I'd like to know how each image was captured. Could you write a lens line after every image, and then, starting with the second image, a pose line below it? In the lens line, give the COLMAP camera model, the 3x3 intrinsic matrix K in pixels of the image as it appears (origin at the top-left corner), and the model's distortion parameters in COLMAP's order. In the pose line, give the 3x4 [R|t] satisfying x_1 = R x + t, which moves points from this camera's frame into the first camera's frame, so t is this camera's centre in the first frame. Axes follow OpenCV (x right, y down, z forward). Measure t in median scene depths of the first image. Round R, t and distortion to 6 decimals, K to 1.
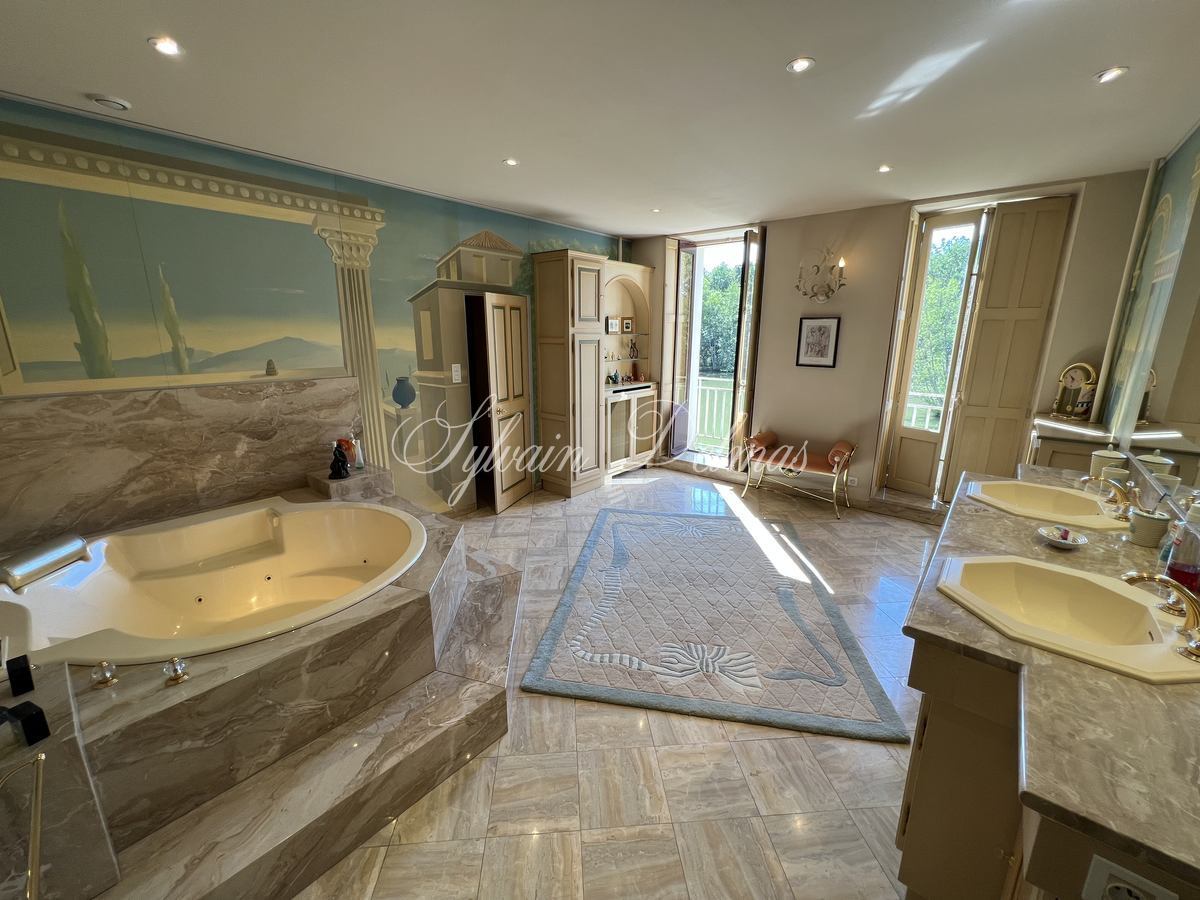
lens RADIAL K [[477.2, 0, 591.6], [0, 477.2, 445.4], [0, 0, 1]] dist [0.000520, 0.000007]
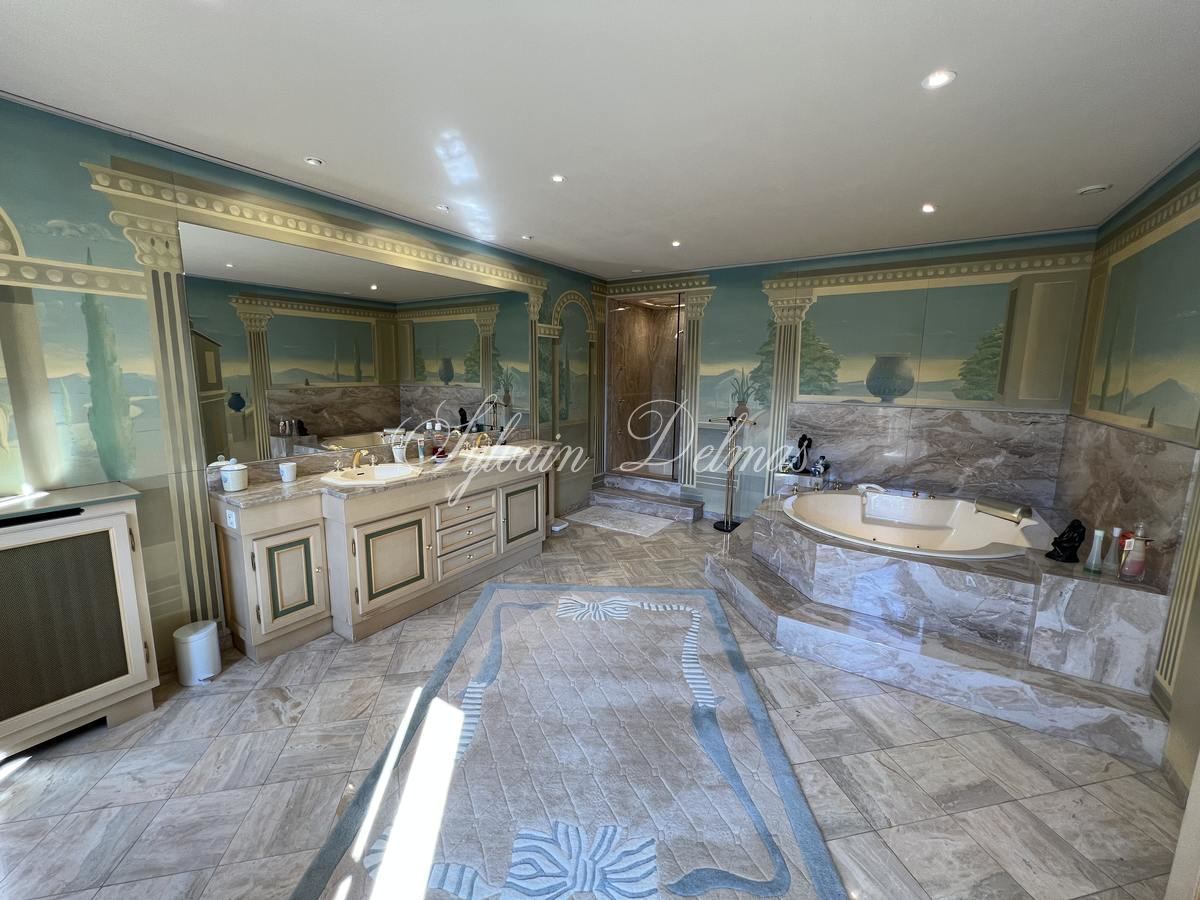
lens RADIAL K [[477.2, 0, 597.6], [0, 477.2, 447.7], [0, 0, 1]] dist [0.000520, 0.000007]
pose [[-0.989832, 0.016191, -0.141313, 0.383610], [-0.038278, 0.926529, 0.374271, -0.424383], [0.136991, 0.375875, -0.916489, 1.916693]]
